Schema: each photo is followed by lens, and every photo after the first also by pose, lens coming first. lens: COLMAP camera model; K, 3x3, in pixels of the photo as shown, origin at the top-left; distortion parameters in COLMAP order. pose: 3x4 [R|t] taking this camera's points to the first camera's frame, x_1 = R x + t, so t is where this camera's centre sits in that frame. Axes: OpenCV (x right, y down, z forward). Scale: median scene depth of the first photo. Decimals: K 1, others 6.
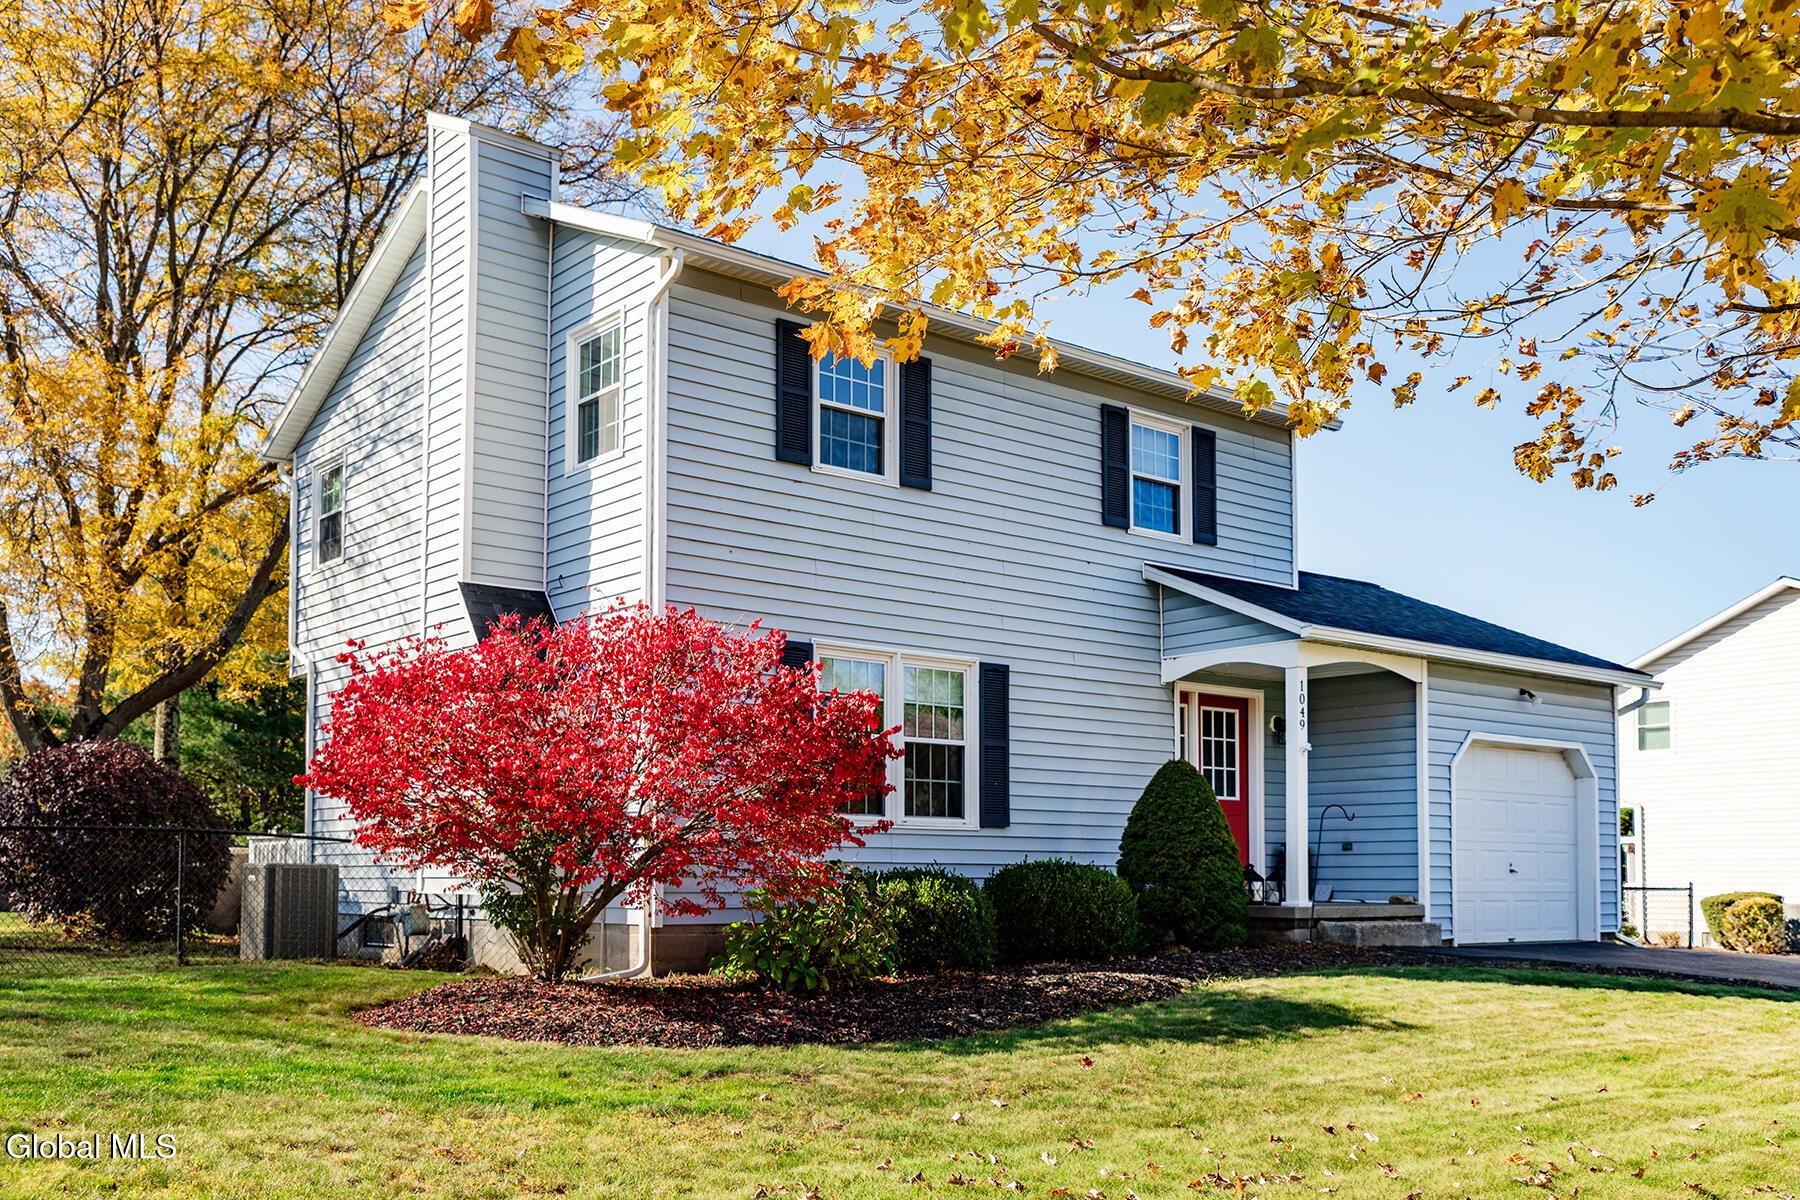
lens RADIAL K [[1670.1, 0, 899.5], [0, 1670.1, 602.9], [0, 0, 1]] dist [0.000036, 0.000000]
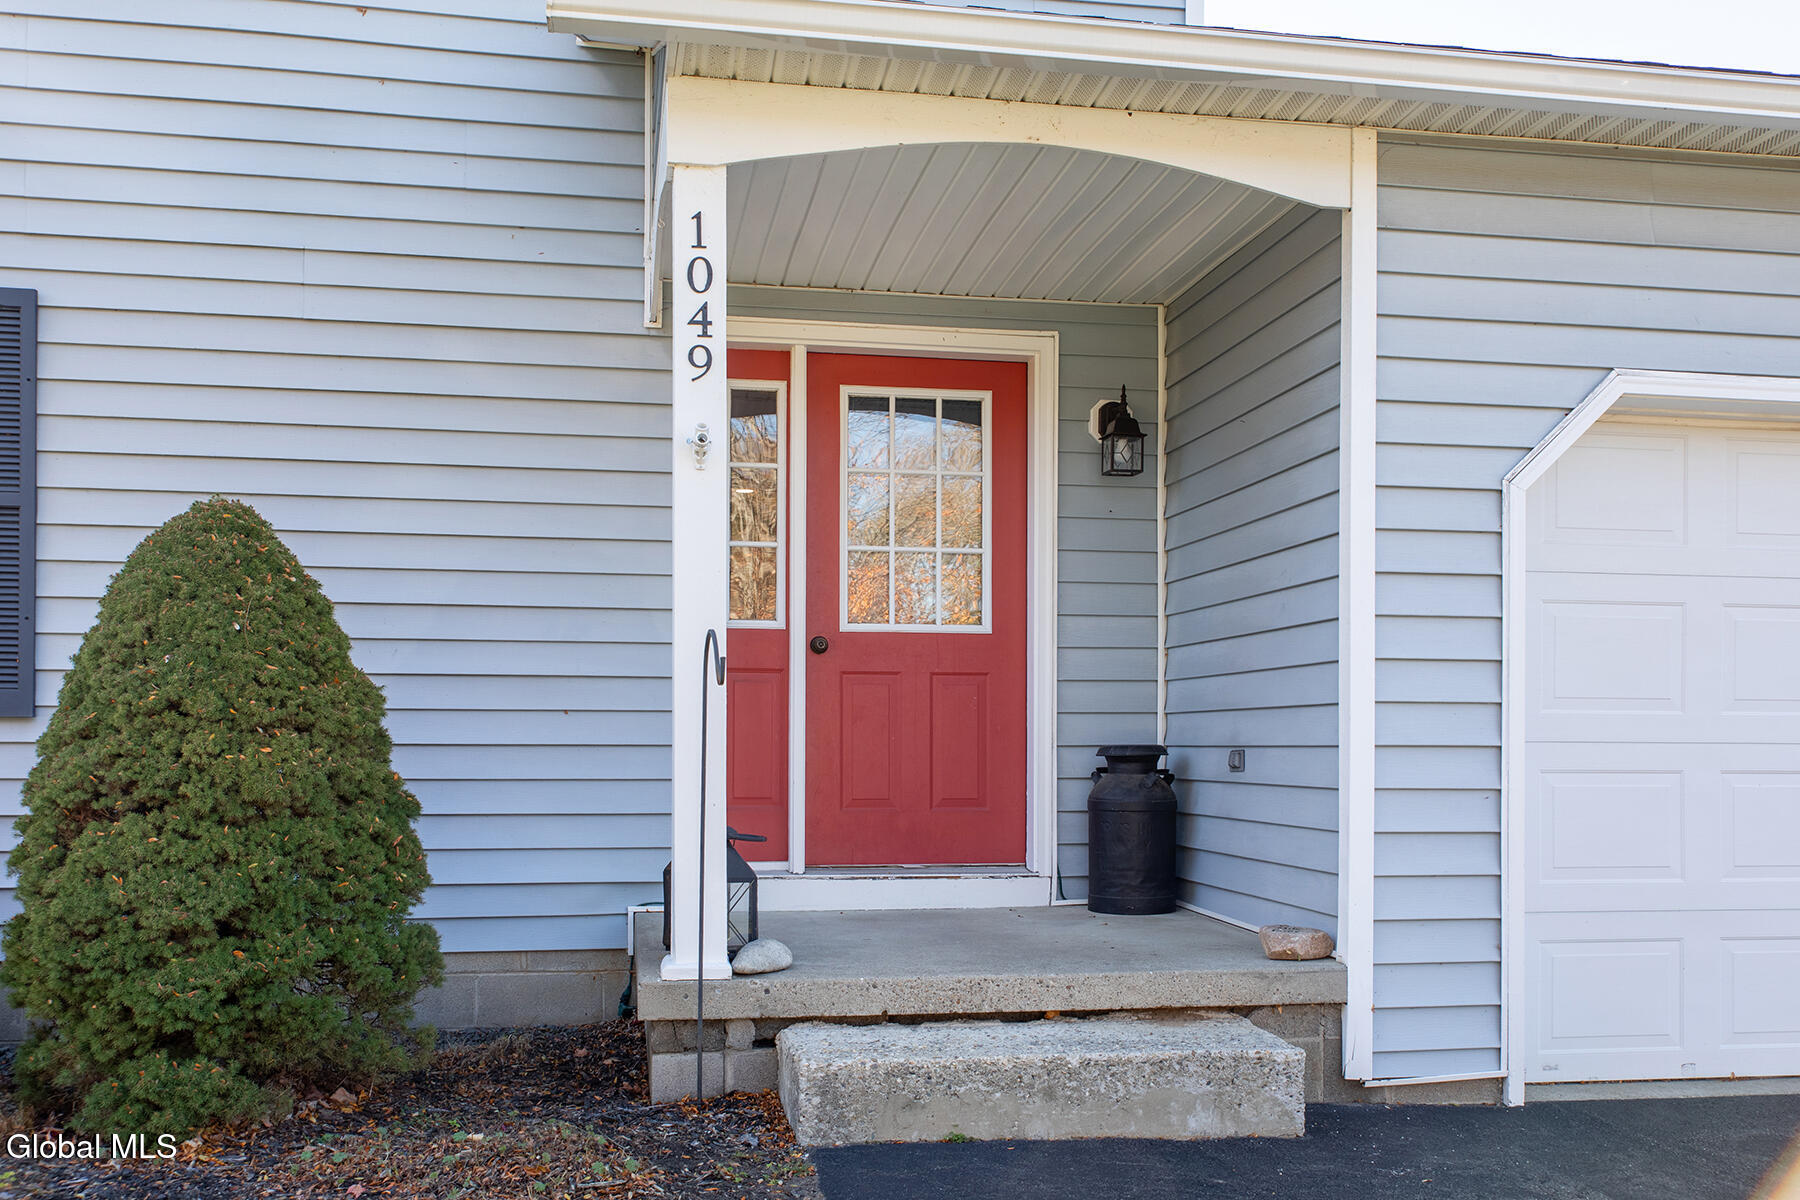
lens RADIAL K [[1648.9, 0, 902.5], [0, 1648.9, 595.7], [0, 0, 1]] dist [-0.006492, -0.001227]
pose [[0.871322, -0.044820, -0.488660, 0.373240], [0.077197, 0.995940, 0.046300, 0.093271], [0.484601, -0.078066, 0.871245, 0.686293]]
